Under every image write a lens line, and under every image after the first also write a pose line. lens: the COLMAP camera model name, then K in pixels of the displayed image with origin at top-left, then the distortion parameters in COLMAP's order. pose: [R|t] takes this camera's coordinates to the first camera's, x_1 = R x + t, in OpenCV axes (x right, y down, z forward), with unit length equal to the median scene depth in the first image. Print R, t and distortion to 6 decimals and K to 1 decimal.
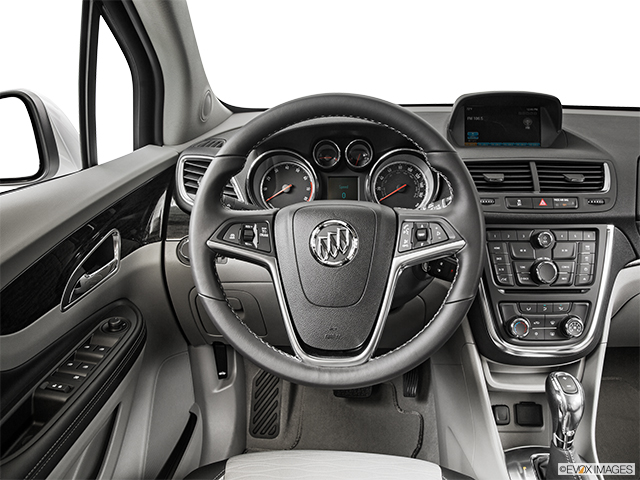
lens RADIAL K [[484.0, 0, 315.6], [0, 484.0, 232.0], [0, 0, 1]] dist [-0.140704, 0.073112]
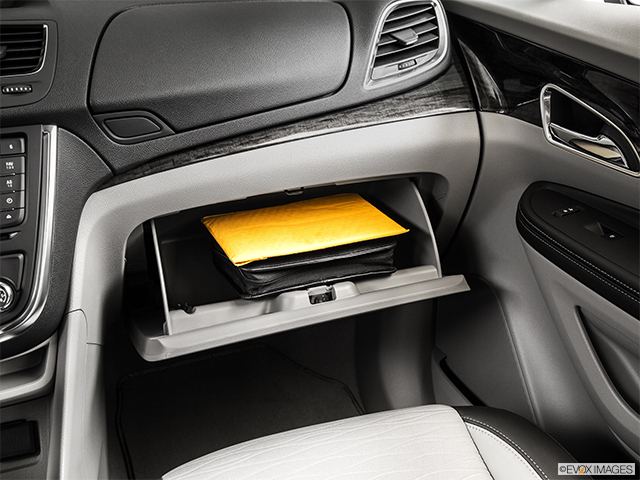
lens RADIAL K [[715.5, 0, 320.0], [0, 715.5, 240.0], [0, 0, 1]] dist [0.003856, 0.008509]
pose [[0.909661, -0.153502, 0.385944, 0.573782], [0.115051, 0.985965, 0.120977, 0.063036], [-0.399098, -0.065645, 0.914555, -0.040923]]
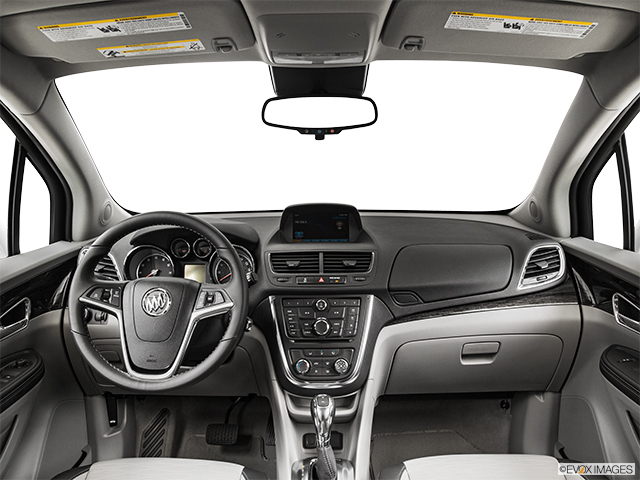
lens RADIAL K [[511.4, 0, 320.0], [0, 511.4, 240.0], [0, 0, 1]] dist [-0.102309, 0.005006]
pose [[0.997653, 0.003149, 0.068398, 0.371776], [0.009380, 0.983239, -0.182079, 0.104536], [-0.067825, 0.182293, 0.980902, -0.576823]]
